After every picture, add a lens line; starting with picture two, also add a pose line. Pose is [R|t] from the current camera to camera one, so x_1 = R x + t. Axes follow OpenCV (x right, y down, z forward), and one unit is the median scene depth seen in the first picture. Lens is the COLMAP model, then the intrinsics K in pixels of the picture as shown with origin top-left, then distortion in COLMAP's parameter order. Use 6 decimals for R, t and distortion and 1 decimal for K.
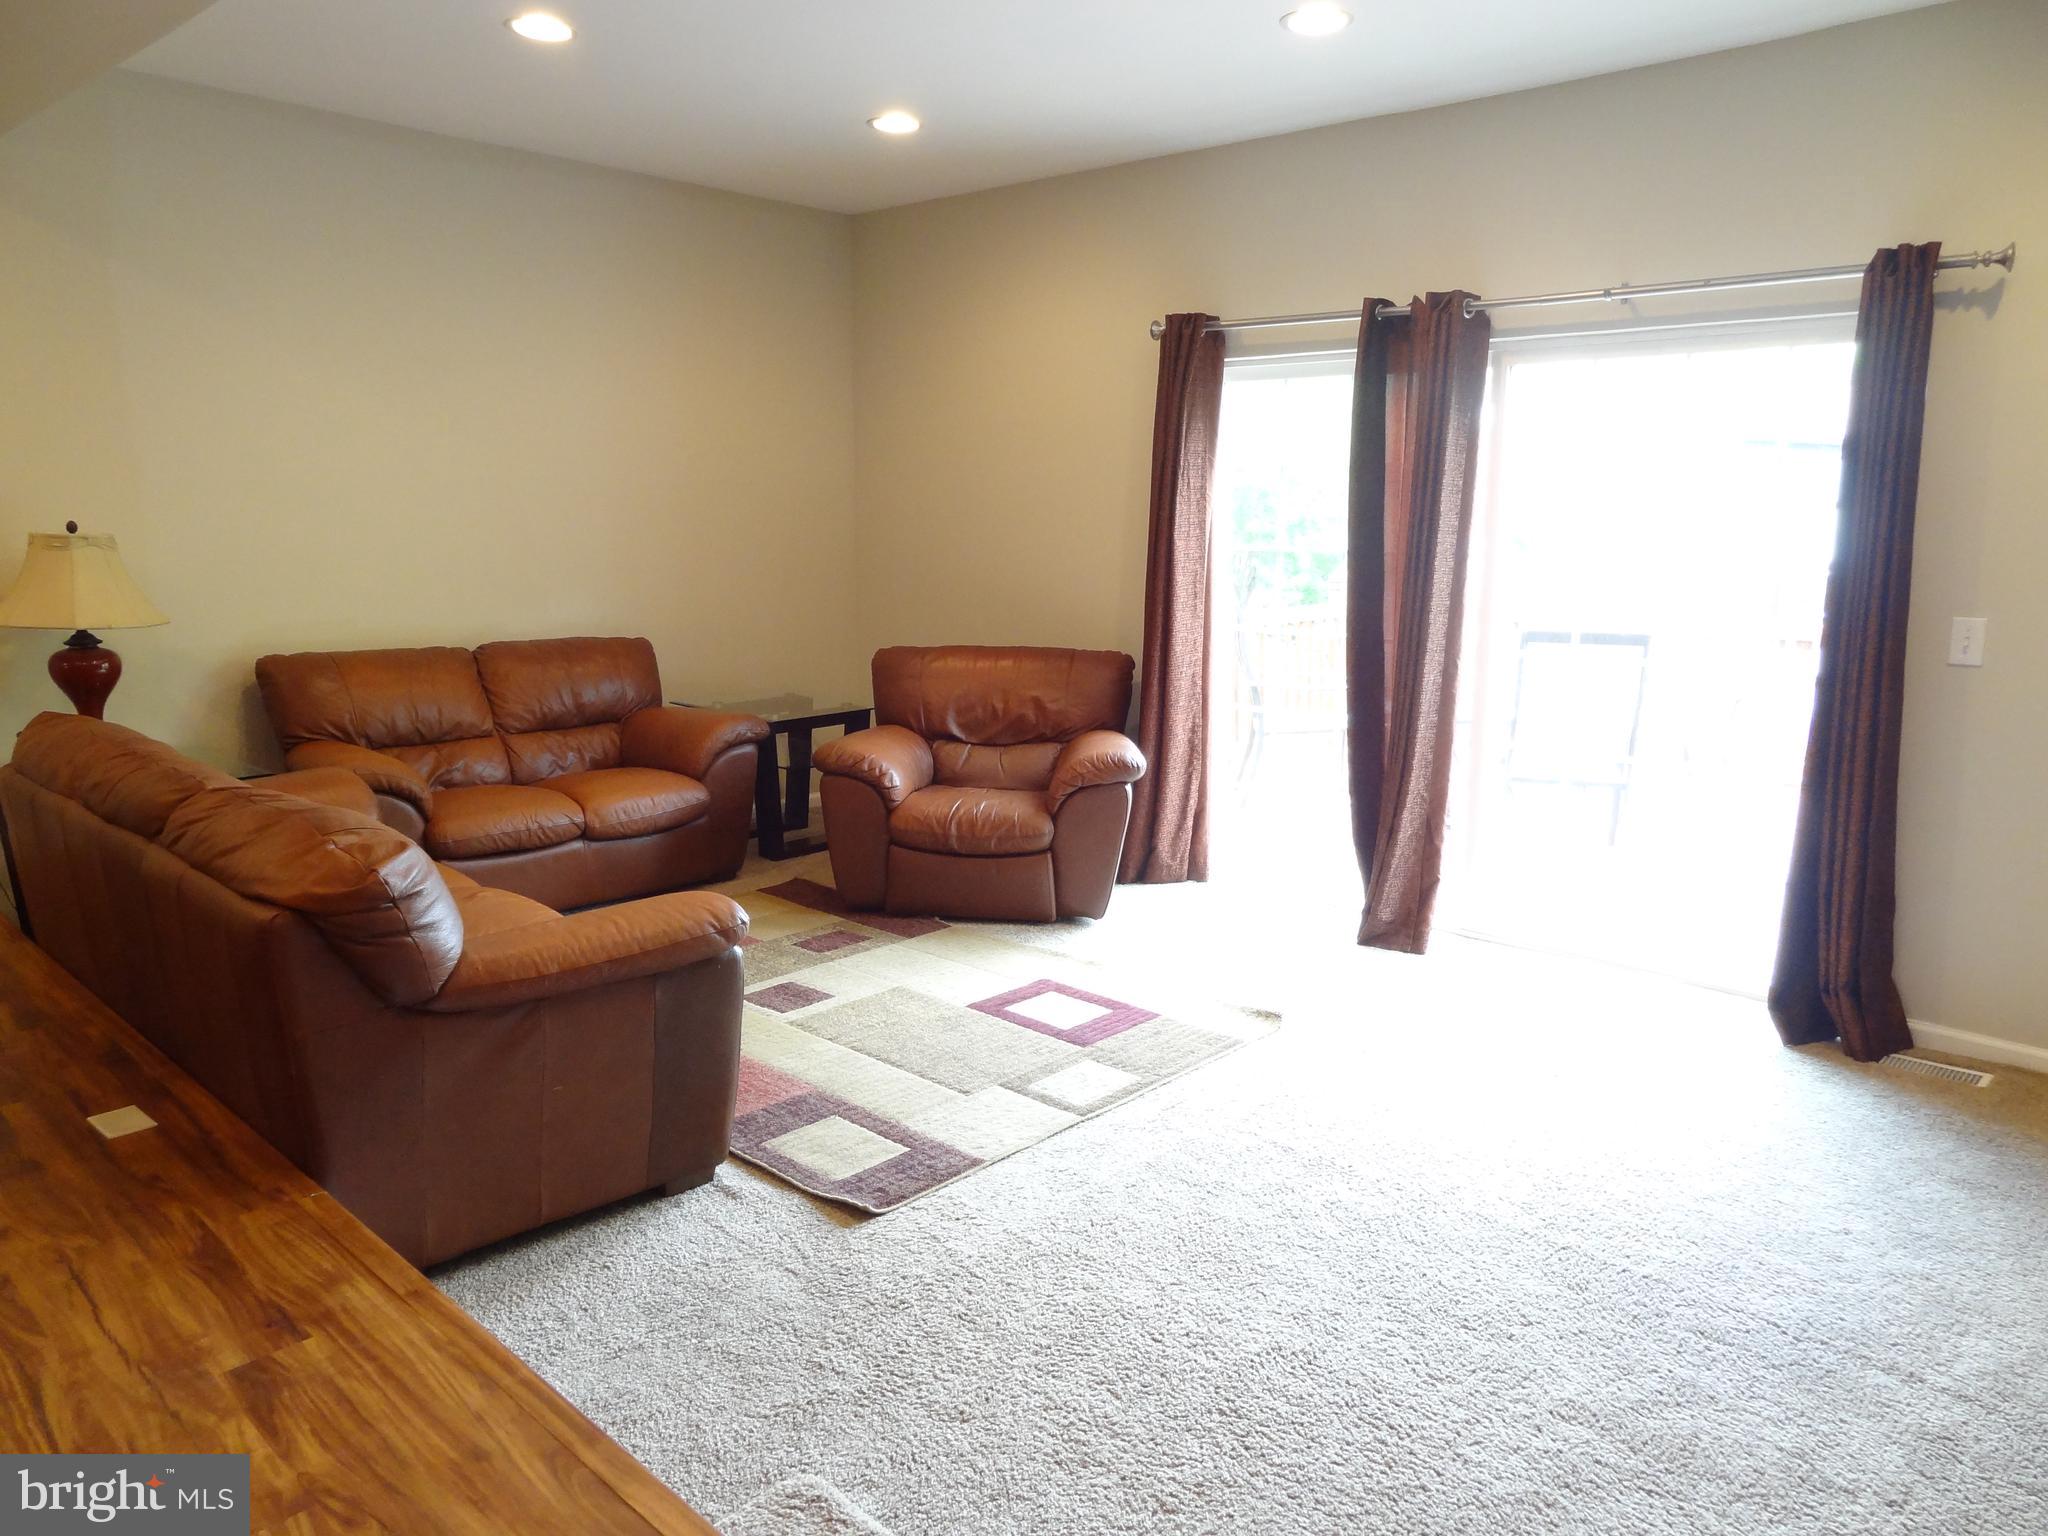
lens RADIAL K [[1430.7, 0, 1024.0], [0, 1430.7, 768.0], [0, 0, 1]] dist [-0.007509, -0.000906]
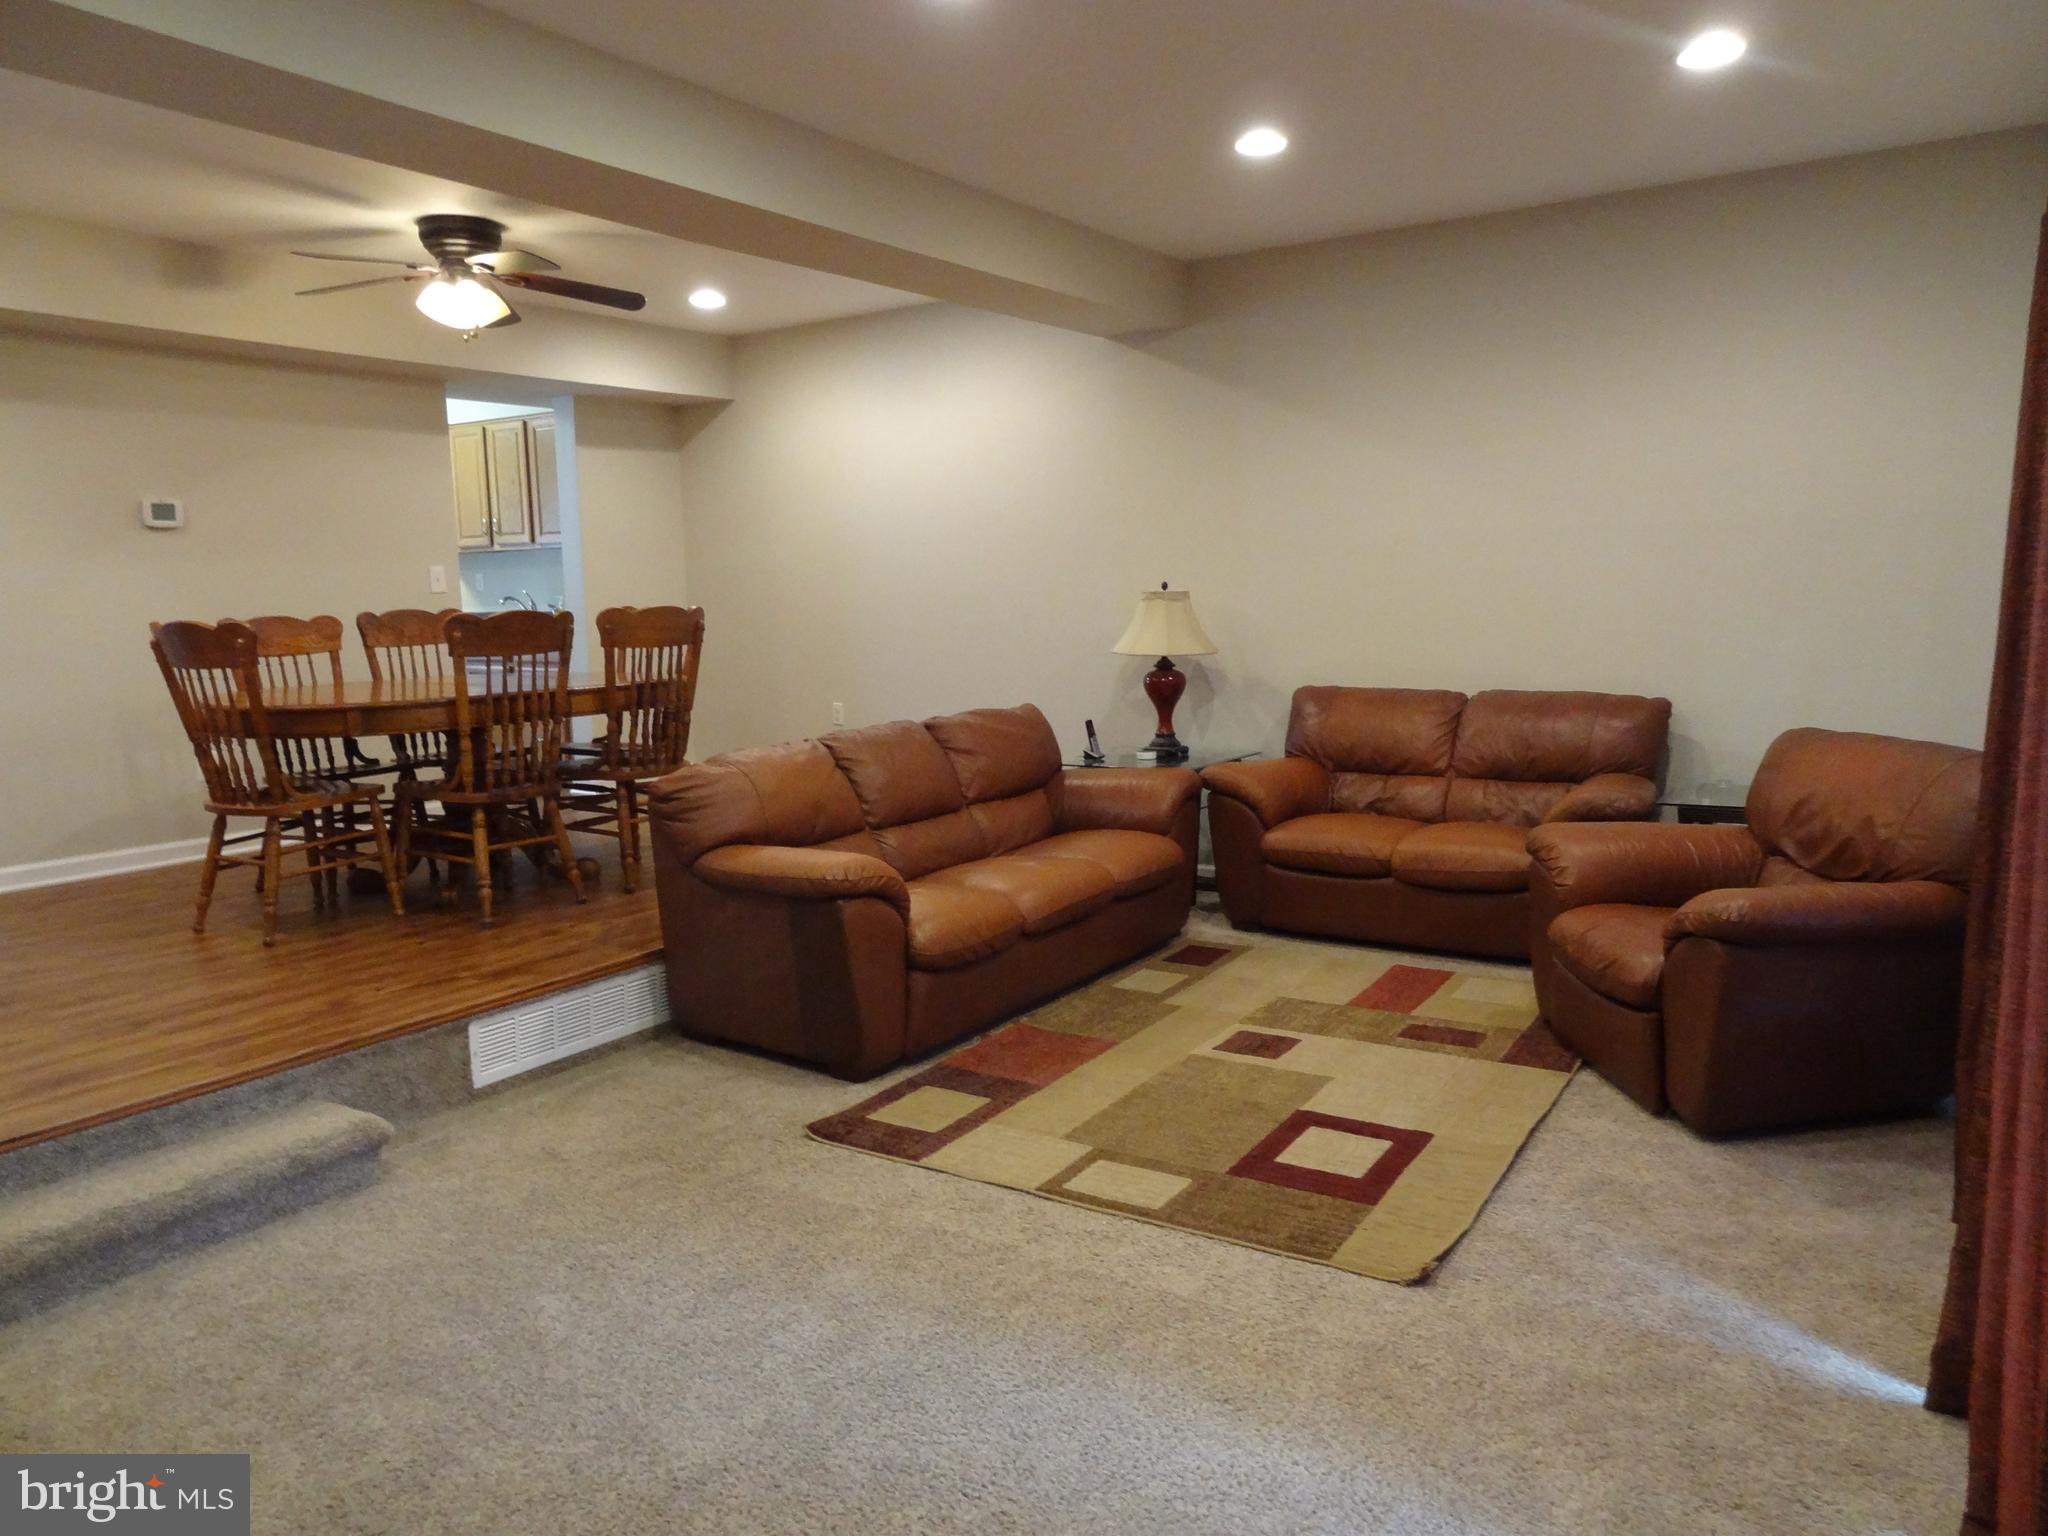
lens RADIAL K [[1430.7, 0, 1024.0], [0, 1430.7, 768.0], [0, 0, 1]] dist [-0.007509, -0.000906]
pose [[0.169902, 0.105892, -0.979755, 0.773216], [-0.148035, 0.985671, 0.080861, -0.087161], [0.974279, 0.131300, 0.183143, 0.647914]]
